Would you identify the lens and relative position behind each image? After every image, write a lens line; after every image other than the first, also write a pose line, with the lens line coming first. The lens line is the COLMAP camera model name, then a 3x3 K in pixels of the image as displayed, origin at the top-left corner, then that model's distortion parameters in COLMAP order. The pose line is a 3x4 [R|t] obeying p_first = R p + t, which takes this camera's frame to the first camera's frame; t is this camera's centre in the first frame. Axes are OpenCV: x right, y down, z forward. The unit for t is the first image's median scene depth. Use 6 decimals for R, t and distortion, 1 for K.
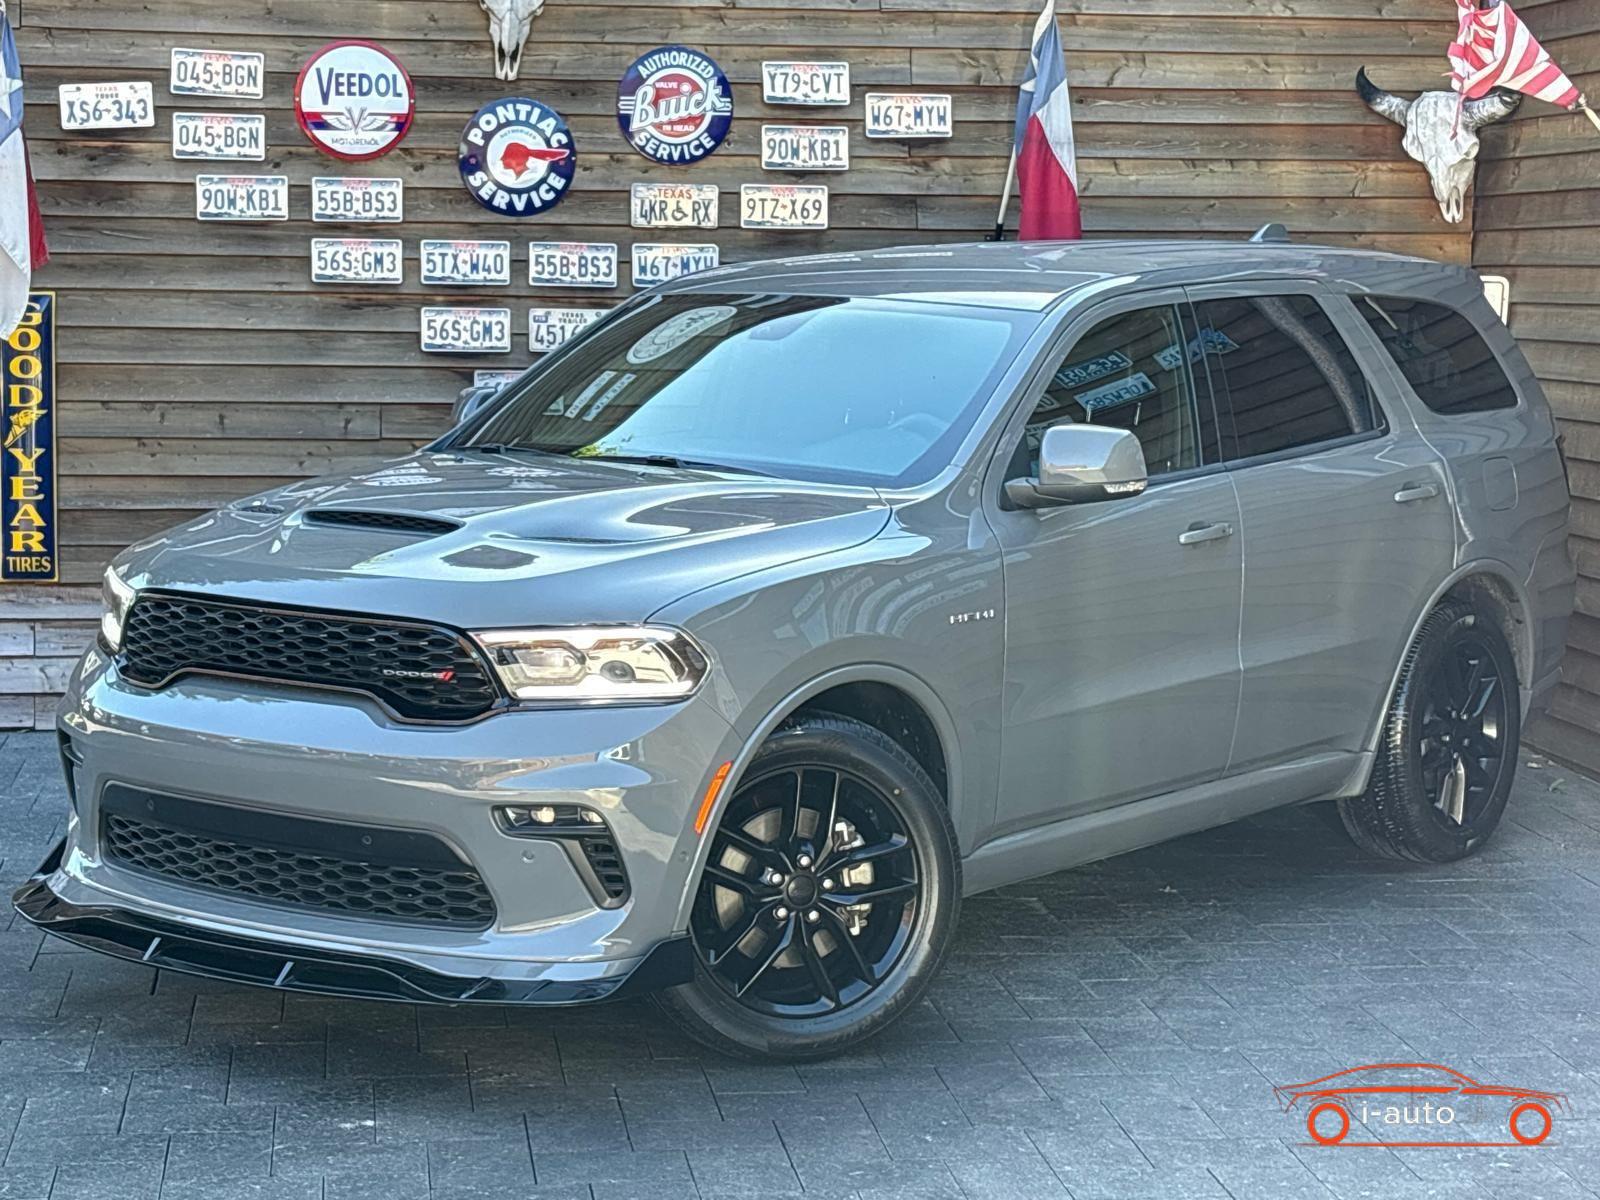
lens RADIAL K [[3437.6, 0, 827.8], [0, 3437.6, 580.4], [0, 0, 1]] dist [0.062730, 0.000000]
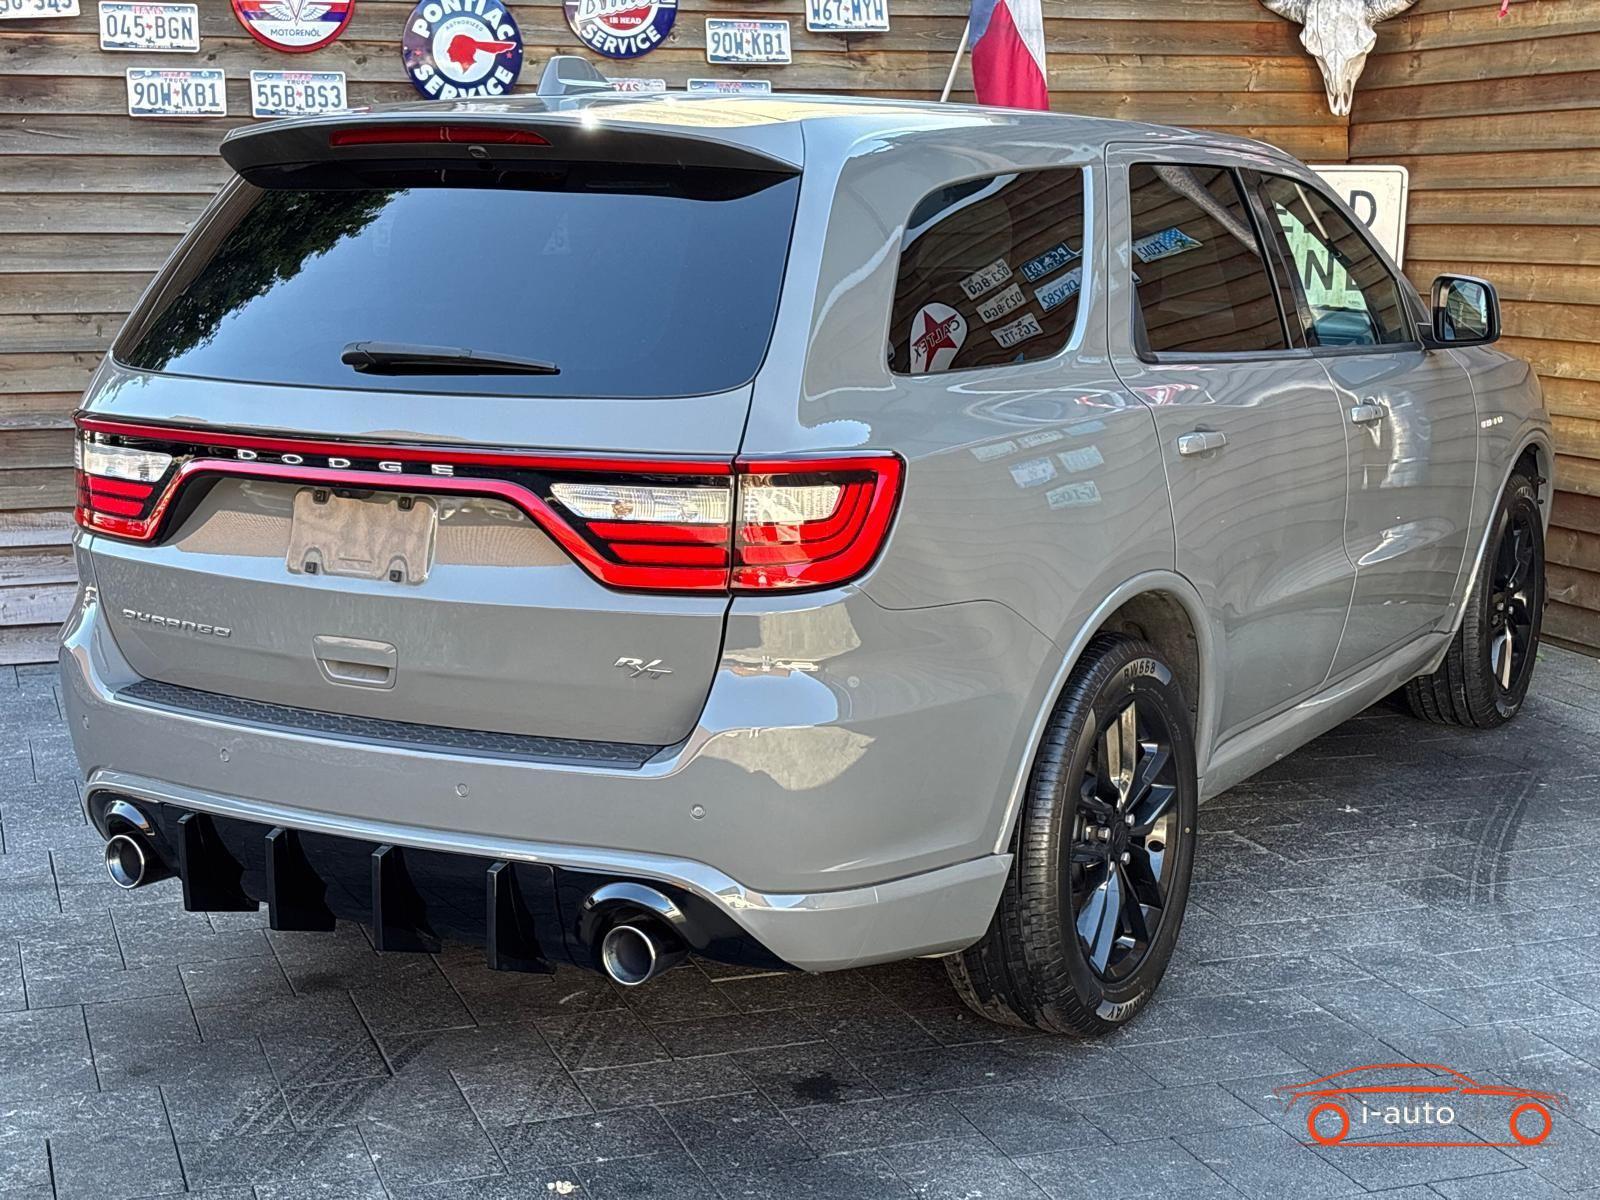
lens RADIAL K [[2441.6, 0, 811.1], [0, 2441.6, 609.4], [0, 0, 1]] dist [0.026269, 0.000000]
pose [[0.978524, -0.046337, 0.200859, -0.141559], [0.031281, 0.996502, 0.077496, -0.016851], [-0.203748, -0.069549, 0.976550, 0.302369]]
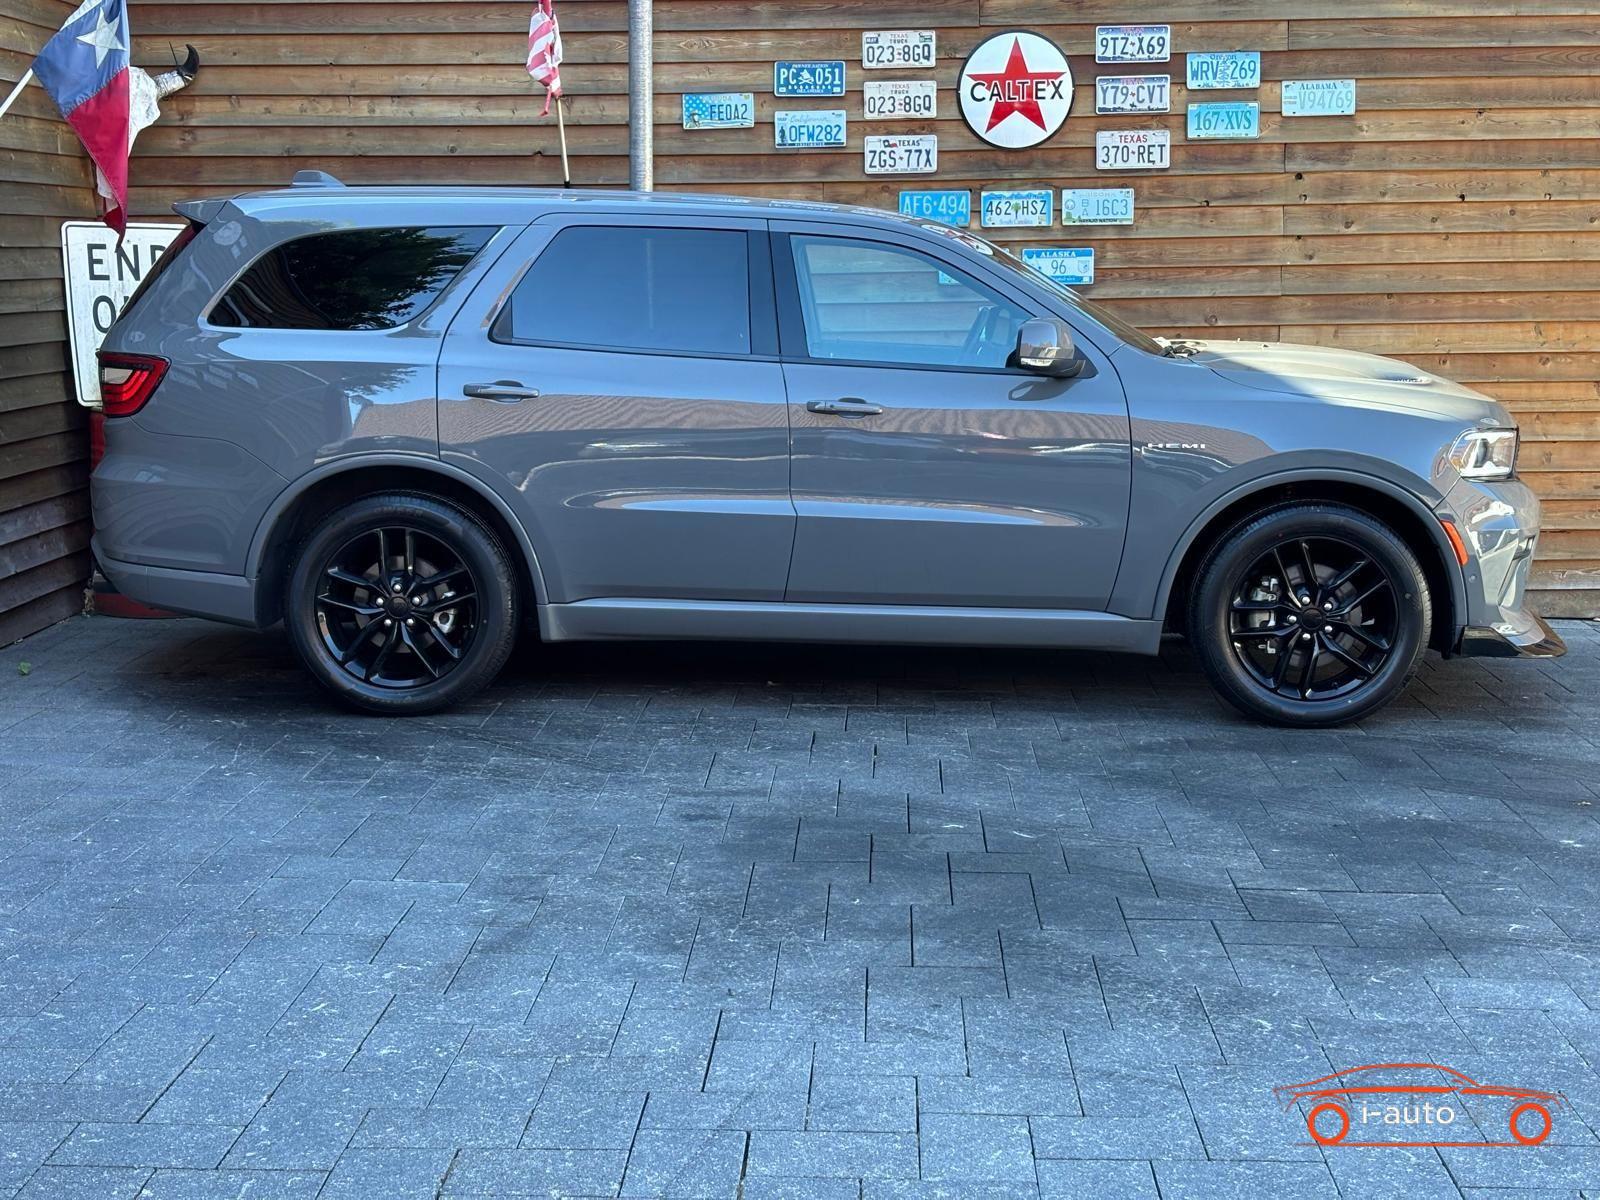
lens RADIAL K [[2441.6, 0, 796.2], [0, 2441.6, 595.6], [0, 0, 1]] dist [0.026269, 0.000000]
pose [[0.192025, -0.144476, 0.970697, -0.639858], [0.092313, 0.987378, 0.128697, -0.051210], [-0.977039, 0.064895, 0.202938, 0.635861]]
